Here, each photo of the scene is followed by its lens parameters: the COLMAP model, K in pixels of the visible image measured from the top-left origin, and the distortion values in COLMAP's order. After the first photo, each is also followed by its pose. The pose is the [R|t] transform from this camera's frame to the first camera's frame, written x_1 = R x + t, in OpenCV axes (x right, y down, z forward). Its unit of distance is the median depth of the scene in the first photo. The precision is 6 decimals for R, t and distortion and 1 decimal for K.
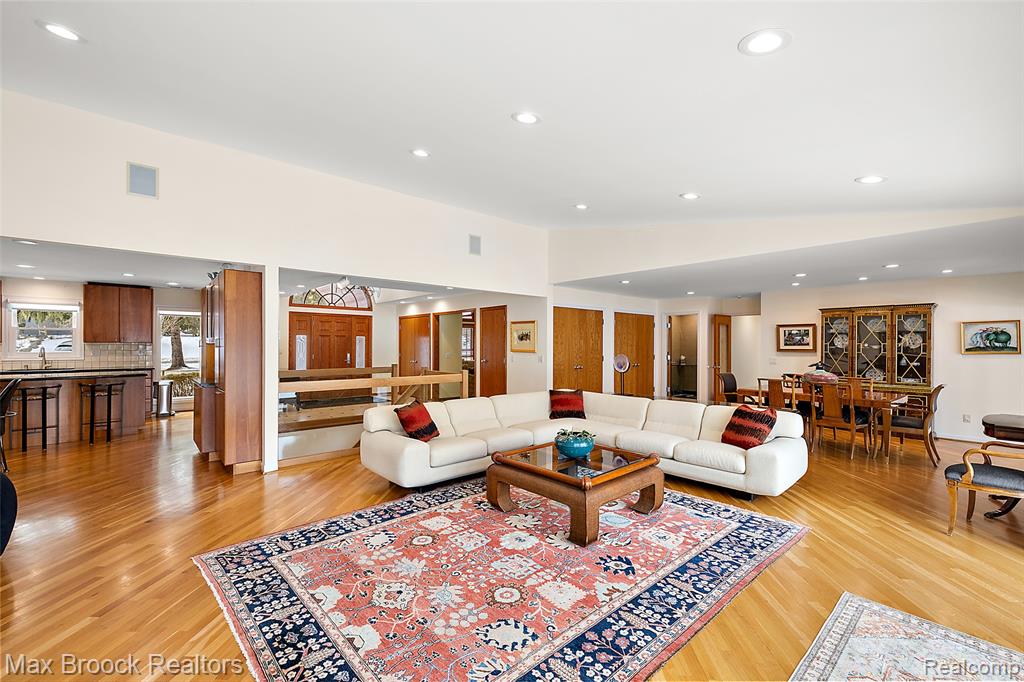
lens RADIAL K [[444.1, 0, 505.5], [0, 444.1, 341.8], [0, 0, 1]] dist [0.002192, 0.000507]
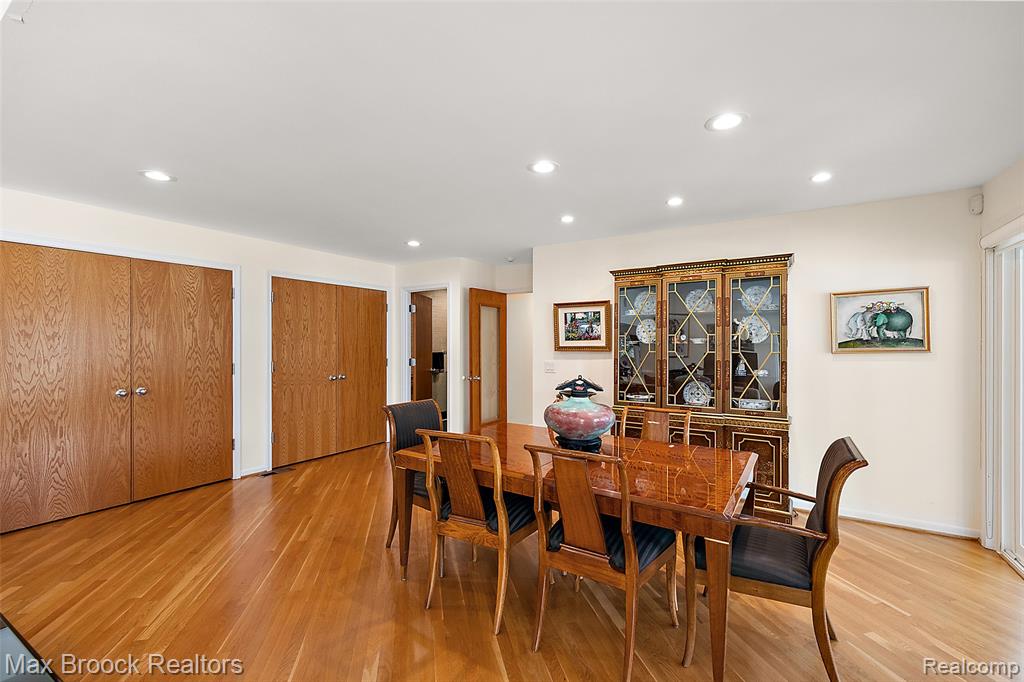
lens RADIAL K [[444.1, 0, 518.4], [0, 444.1, 340.2], [0, 0, 1]] dist [0.002192, 0.000507]
pose [[0.958955, -0.009308, 0.283404, 0.427110], [0.008224, 0.999954, 0.005013, 0.005462], [-0.283438, -0.002476, 0.958987, 0.495517]]
